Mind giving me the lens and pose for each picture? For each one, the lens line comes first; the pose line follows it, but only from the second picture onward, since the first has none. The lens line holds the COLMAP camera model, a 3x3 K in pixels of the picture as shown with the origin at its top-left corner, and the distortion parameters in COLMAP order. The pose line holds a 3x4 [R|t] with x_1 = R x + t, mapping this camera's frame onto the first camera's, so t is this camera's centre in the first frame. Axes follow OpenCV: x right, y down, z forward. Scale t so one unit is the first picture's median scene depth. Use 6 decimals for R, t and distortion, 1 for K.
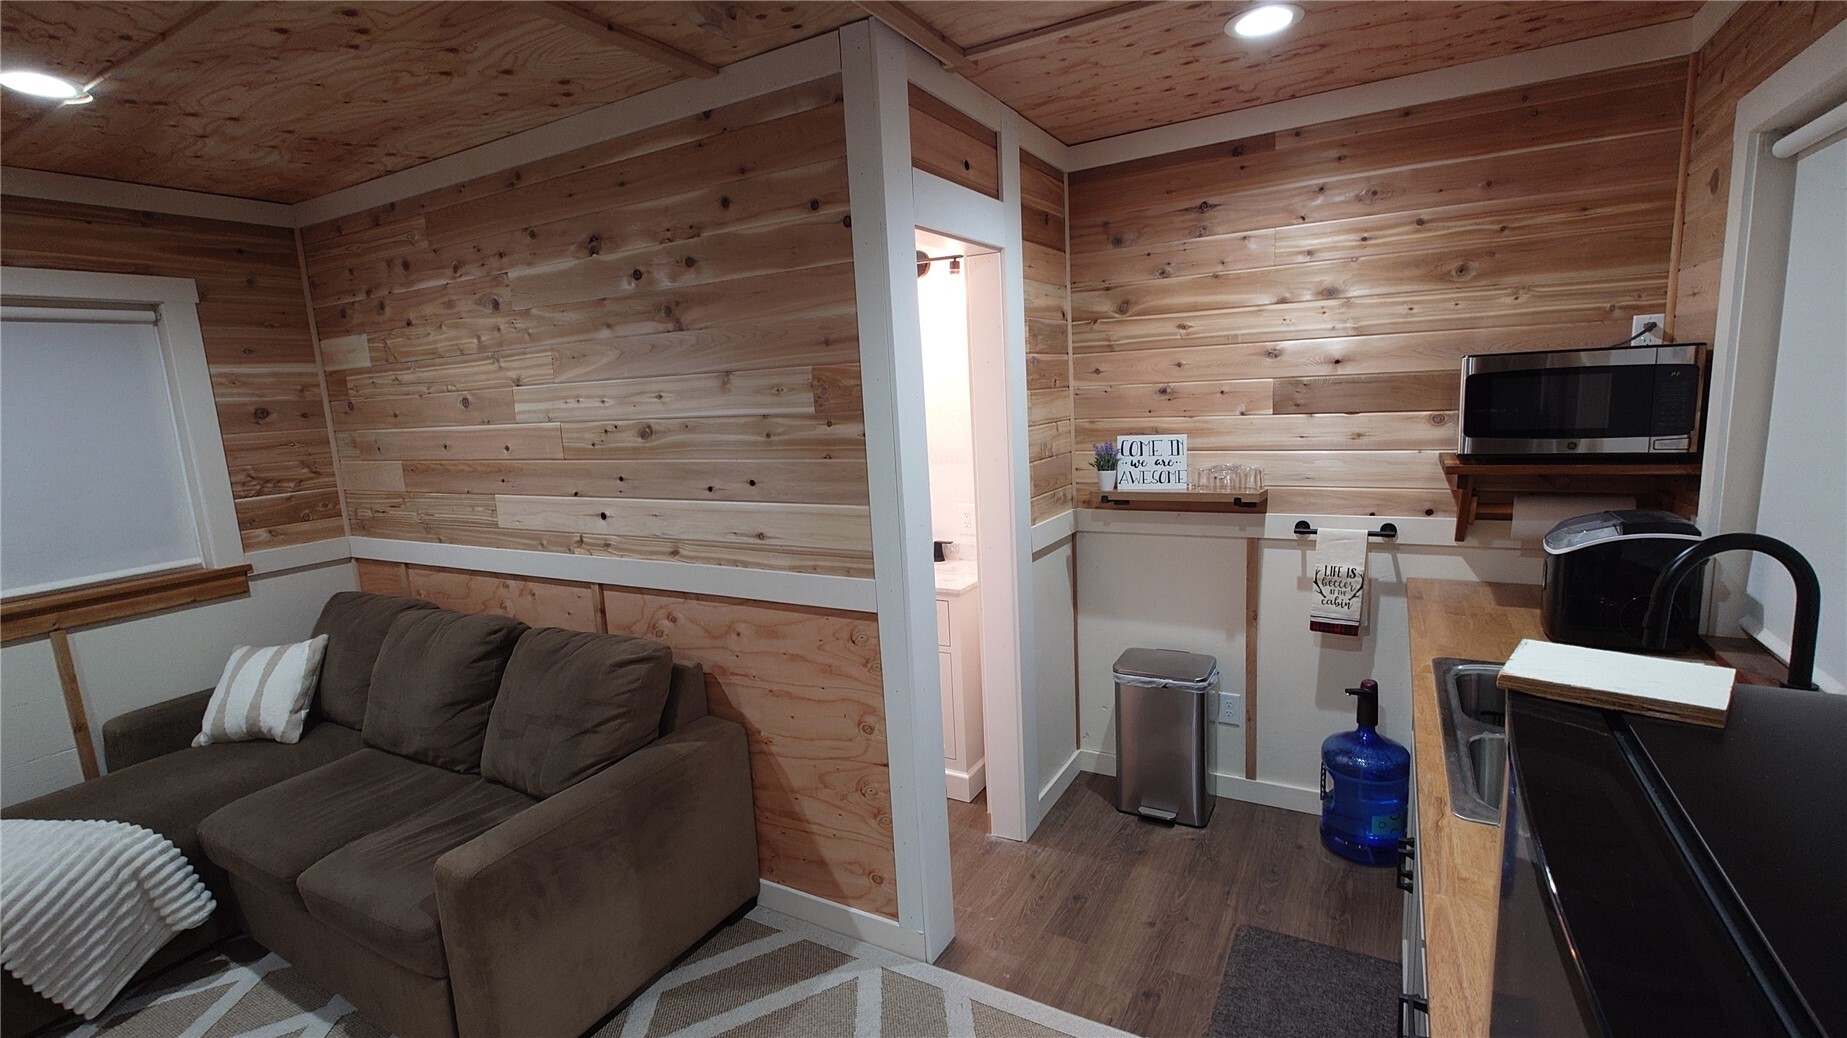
lens RADIAL K [[825.6, 0, 918.3], [0, 825.6, 518.0], [0, 0, 1]] dist [-0.003377, -0.001061]
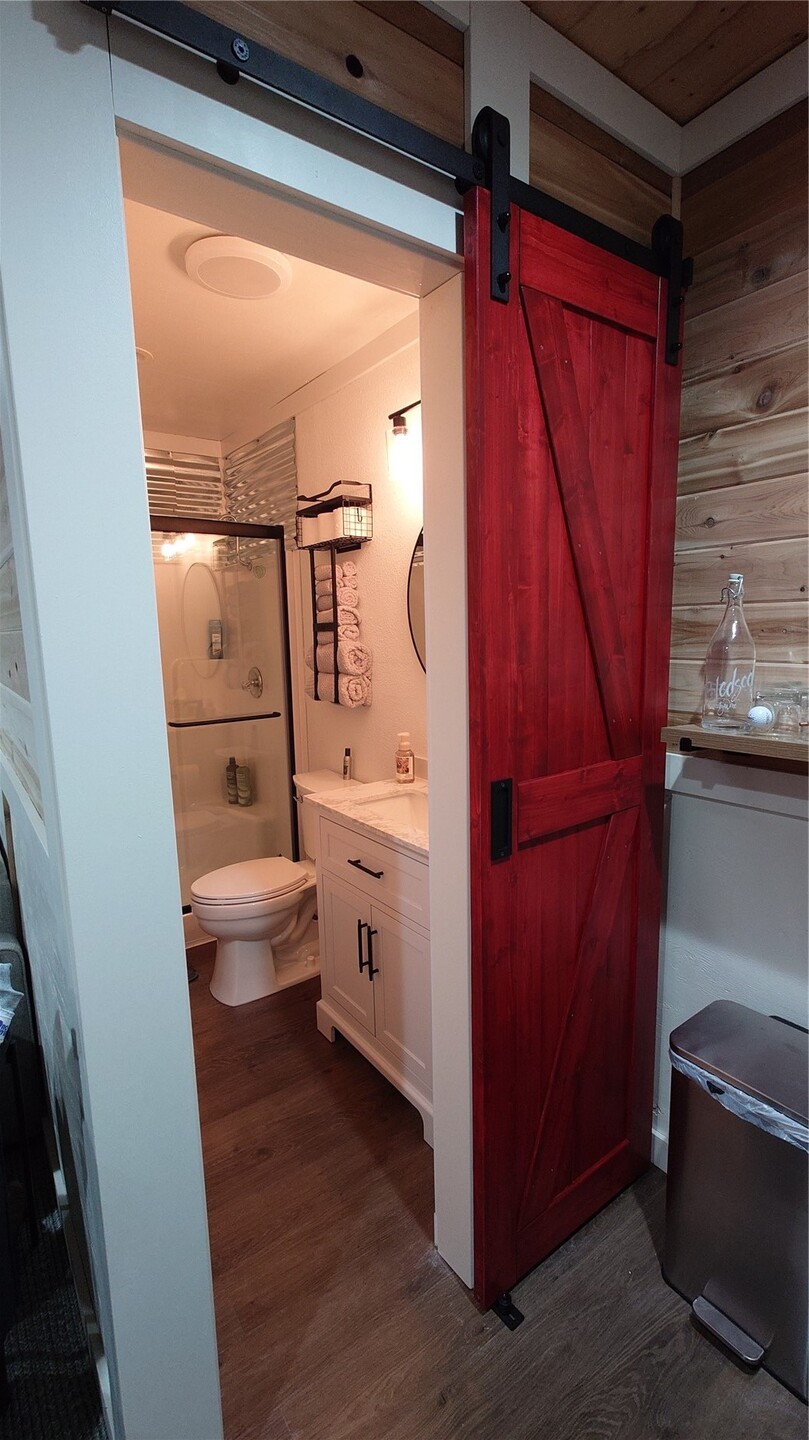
lens RADIAL K [[643.6, 0, 413.6], [0, 643.6, 725.1], [0, 0, 1]] dist [-0.003377, -0.001061]
pose [[0.909180, 0.092686, -0.405957, 0.263806], [-0.087303, 0.995674, 0.031805, -0.037613], [0.407149, 0.006525, 0.913338, 0.593975]]
